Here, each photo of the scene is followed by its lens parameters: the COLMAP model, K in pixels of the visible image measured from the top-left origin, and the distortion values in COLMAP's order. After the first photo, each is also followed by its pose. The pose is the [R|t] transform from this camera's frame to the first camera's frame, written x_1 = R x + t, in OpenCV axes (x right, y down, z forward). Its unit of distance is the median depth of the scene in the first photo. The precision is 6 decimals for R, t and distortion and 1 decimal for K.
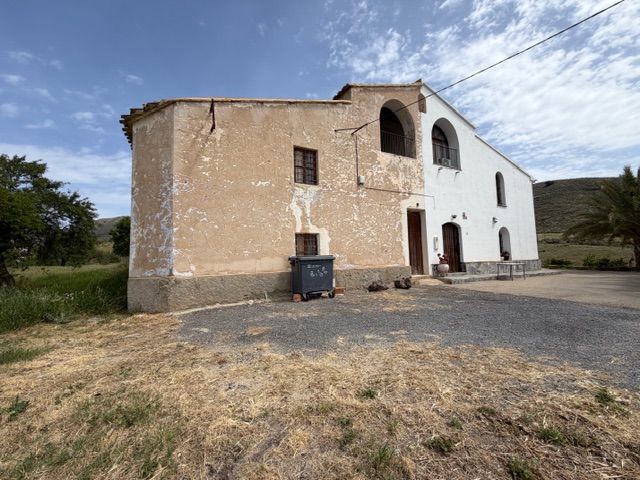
lens RADIAL K [[258.3, 0, 324.2], [0, 258.3, 242.5], [0, 0, 1]] dist [0.000773, -0.000813]
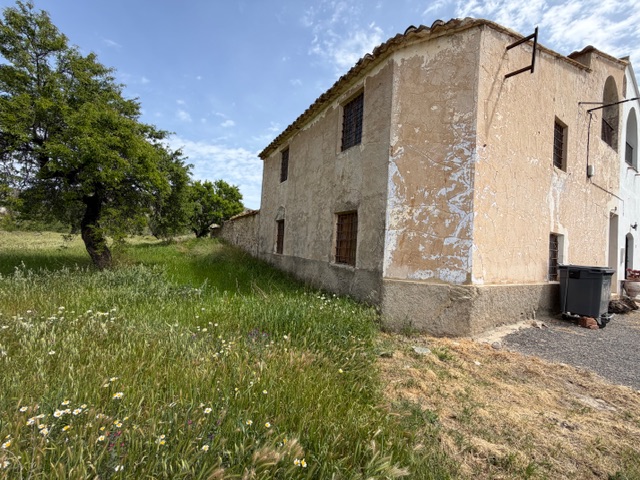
lens RADIAL K [[258.3, 0, 316.3], [0, 258.3, 241.2], [0, 0, 1]] dist [0.000773, -0.000813]
pose [[0.994139, 0.093278, 0.054646, -0.794353], [-0.095254, 0.994846, 0.034747, 0.026420], [-0.051124, -0.039749, 0.997901, 0.268278]]
